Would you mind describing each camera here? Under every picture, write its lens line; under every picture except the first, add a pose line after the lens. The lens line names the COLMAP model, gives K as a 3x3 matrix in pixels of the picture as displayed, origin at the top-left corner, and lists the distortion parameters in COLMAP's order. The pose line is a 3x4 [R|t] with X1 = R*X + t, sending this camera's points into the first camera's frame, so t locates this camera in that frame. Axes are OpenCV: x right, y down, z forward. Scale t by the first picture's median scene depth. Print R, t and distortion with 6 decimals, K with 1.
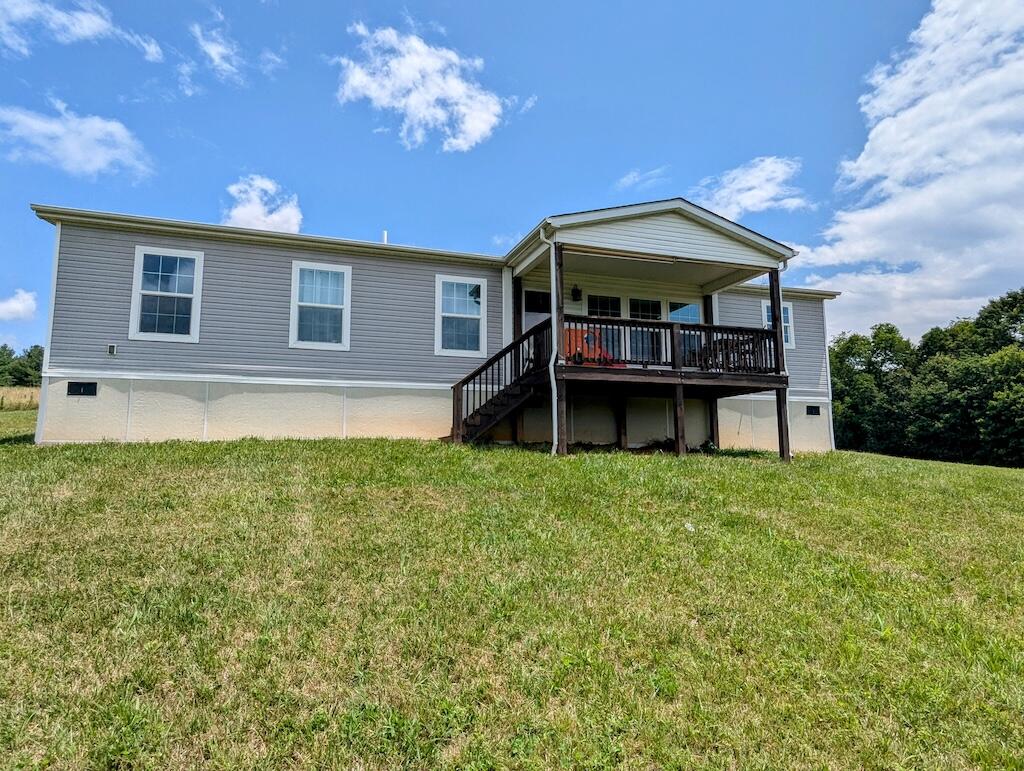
lens RADIAL K [[603.3, 0, 512.0], [0, 603.3, 385.5], [0, 0, 1]] dist [-0.005041, -0.001535]
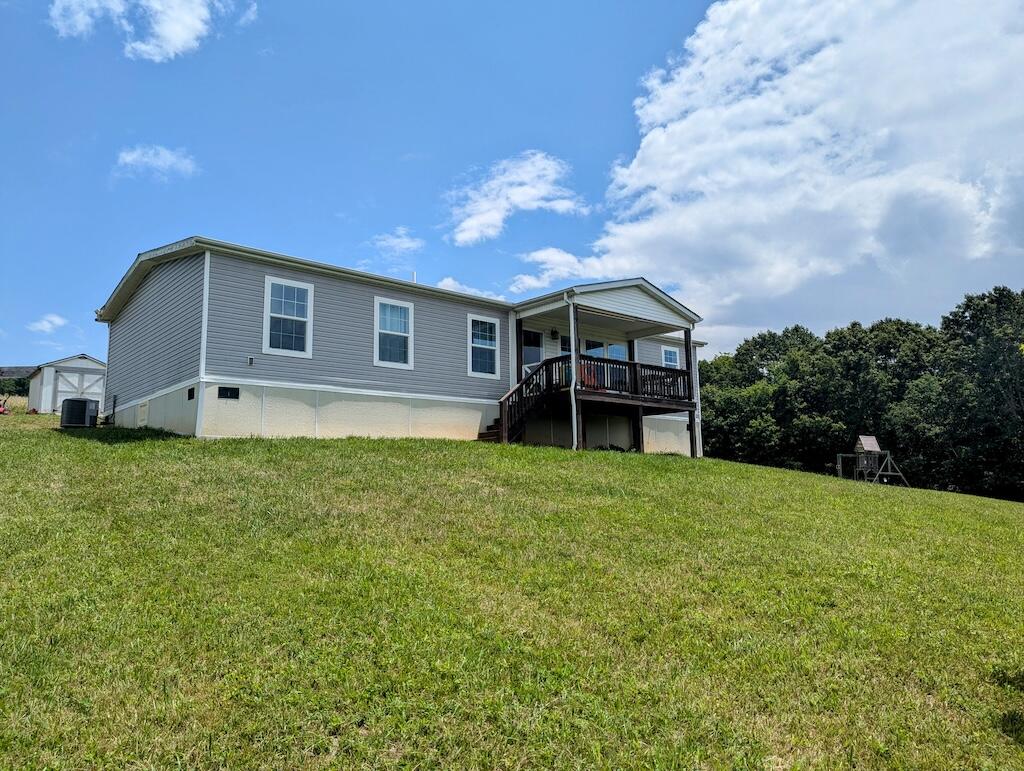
lens RADIAL K [[715.4, 0, 512.0], [0, 715.4, 385.5], [0, 0, 1]] dist [0.042454, -0.000110]
pose [[0.925289, 0.043842, 0.376720, -0.632049], [-0.034658, 0.998914, -0.031127, 0.013658], [-0.377675, 0.015745, 0.925804, -0.463536]]
